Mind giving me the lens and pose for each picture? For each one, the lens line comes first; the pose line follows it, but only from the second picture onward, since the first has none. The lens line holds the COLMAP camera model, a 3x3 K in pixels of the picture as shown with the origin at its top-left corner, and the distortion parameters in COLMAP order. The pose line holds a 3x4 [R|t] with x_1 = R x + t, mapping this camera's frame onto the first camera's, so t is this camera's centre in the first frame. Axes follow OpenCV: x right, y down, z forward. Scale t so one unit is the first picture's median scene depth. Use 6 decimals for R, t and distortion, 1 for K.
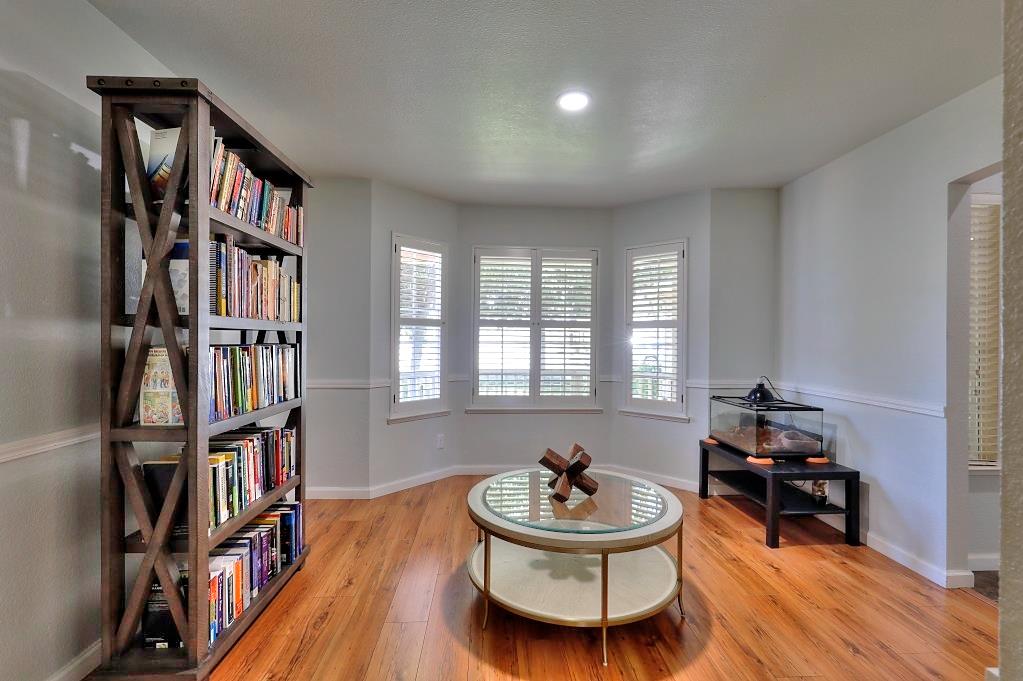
lens RADIAL K [[464.0, 0, 512.8], [0, 464.0, 340.5], [0, 0, 1]] dist [0.002268, 0.000535]
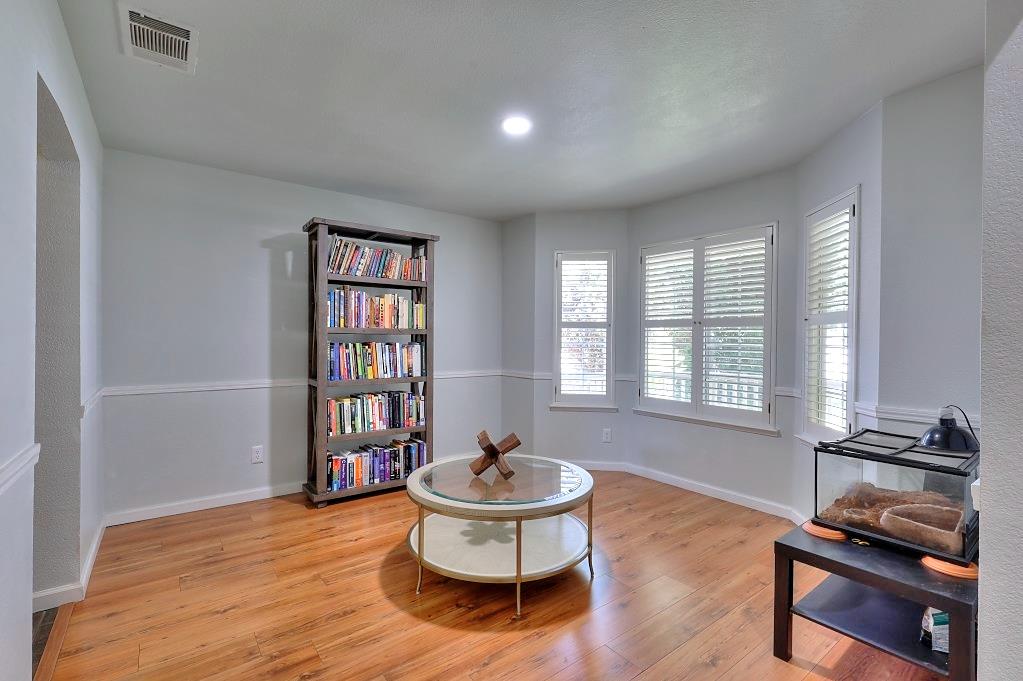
lens RADIAL K [[464.0, 0, 512.8], [0, 464.0, 339.8], [0, 0, 1]] dist [0.002268, 0.000535]
pose [[0.560560, -0.002231, -0.828111, 0.649871], [-0.005129, 0.999968, -0.006166, 0.004513], [0.828098, 0.007704, 0.560530, 0.230945]]
